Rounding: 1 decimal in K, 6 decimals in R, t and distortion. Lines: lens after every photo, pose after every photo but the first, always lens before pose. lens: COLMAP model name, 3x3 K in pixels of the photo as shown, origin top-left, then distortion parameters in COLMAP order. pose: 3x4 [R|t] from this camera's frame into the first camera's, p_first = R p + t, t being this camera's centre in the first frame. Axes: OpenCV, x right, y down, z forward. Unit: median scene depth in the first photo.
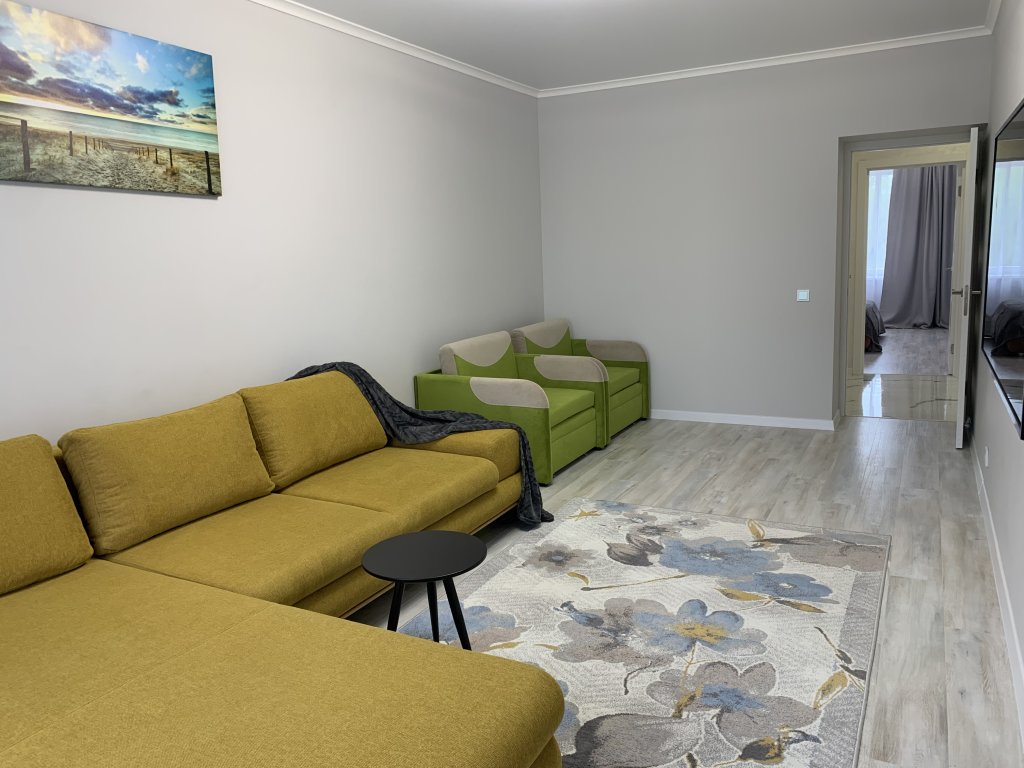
lens RADIAL K [[780.3, 0, 506.3], [0, 780.3, 369.2], [0, 0, 1]] dist [0.022402, -0.022349]
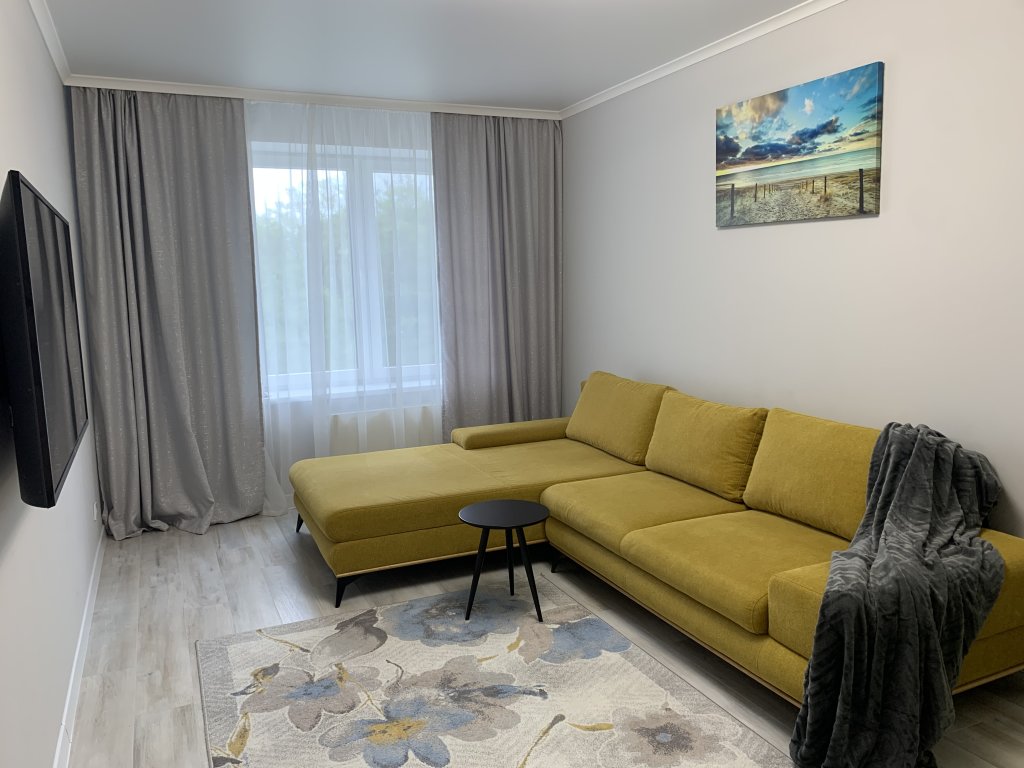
lens RADIAL K [[780.3, 0, 503.5], [0, 780.3, 371.1], [0, 0, 1]] dist [0.022402, -0.022349]
pose [[-0.606696, 0.145754, -0.781457, 0.714403], [-0.069975, 0.969439, 0.235141, -0.250394], [0.791848, 0.197342, -0.577956, 1.347019]]
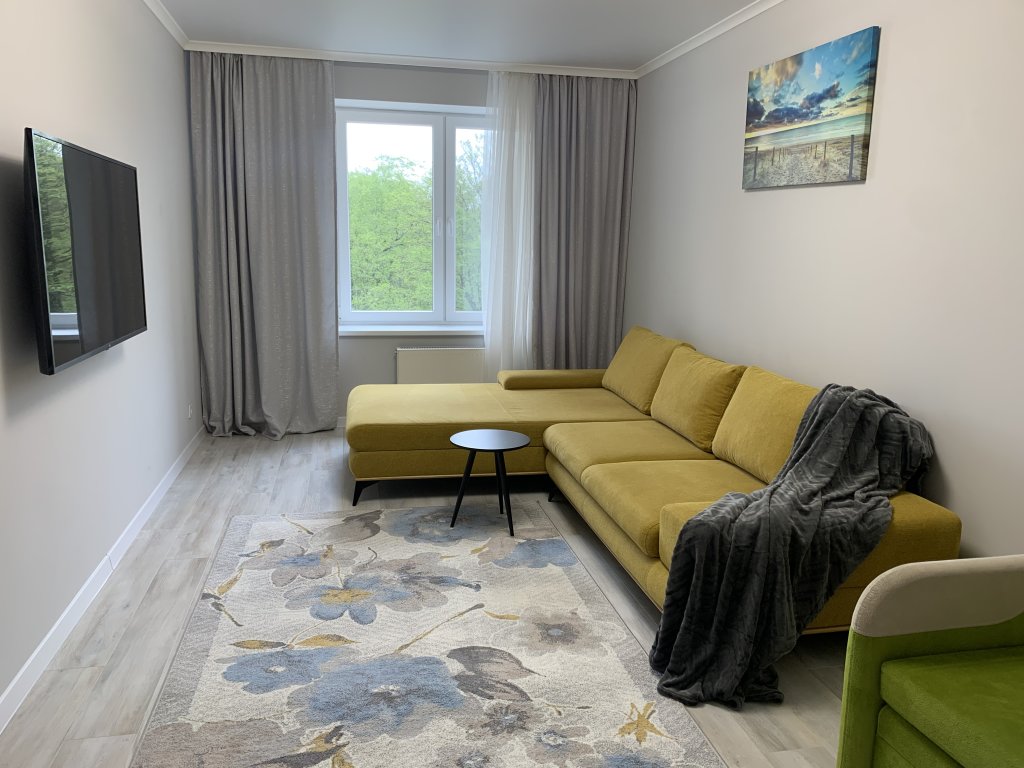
lens RADIAL K [[780.3, 0, 506.5], [0, 780.3, 376.0], [0, 0, 1]] dist [0.022402, -0.022349]
pose [[-0.766619, 0.136122, -0.627508, 0.632227], [-0.085262, 0.947037, 0.309598, -0.278504], [0.636417, 0.290846, -0.714410, 1.613255]]
